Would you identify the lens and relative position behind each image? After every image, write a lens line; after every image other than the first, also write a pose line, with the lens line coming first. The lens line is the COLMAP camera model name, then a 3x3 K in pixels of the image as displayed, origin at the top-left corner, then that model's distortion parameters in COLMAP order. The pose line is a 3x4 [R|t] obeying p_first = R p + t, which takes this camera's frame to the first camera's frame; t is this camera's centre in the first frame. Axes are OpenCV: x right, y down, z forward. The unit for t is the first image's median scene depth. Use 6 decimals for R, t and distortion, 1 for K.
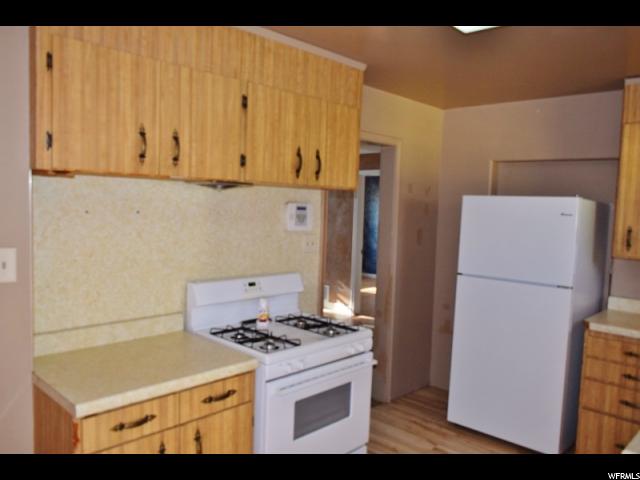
lens RADIAL K [[504.0, 0, 320.0], [0, 504.0, 240.4], [0, 0, 1]] dist [-0.009907, -0.000141]
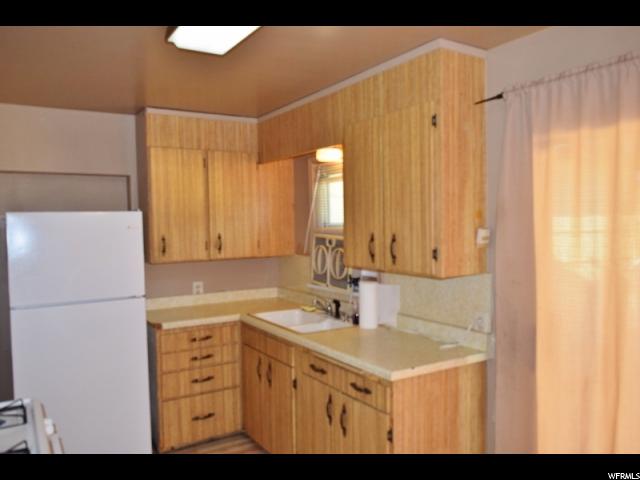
lens RADIAL K [[504.0, 0, 317.2], [0, 504.0, 241.7], [0, 0, 1]] dist [-0.009907, -0.000141]
pose [[0.256379, -0.078766, 0.963362, -0.438185], [0.101176, 0.993386, 0.054295, -0.042191], [-0.961267, 0.083549, 0.262653, 0.364582]]
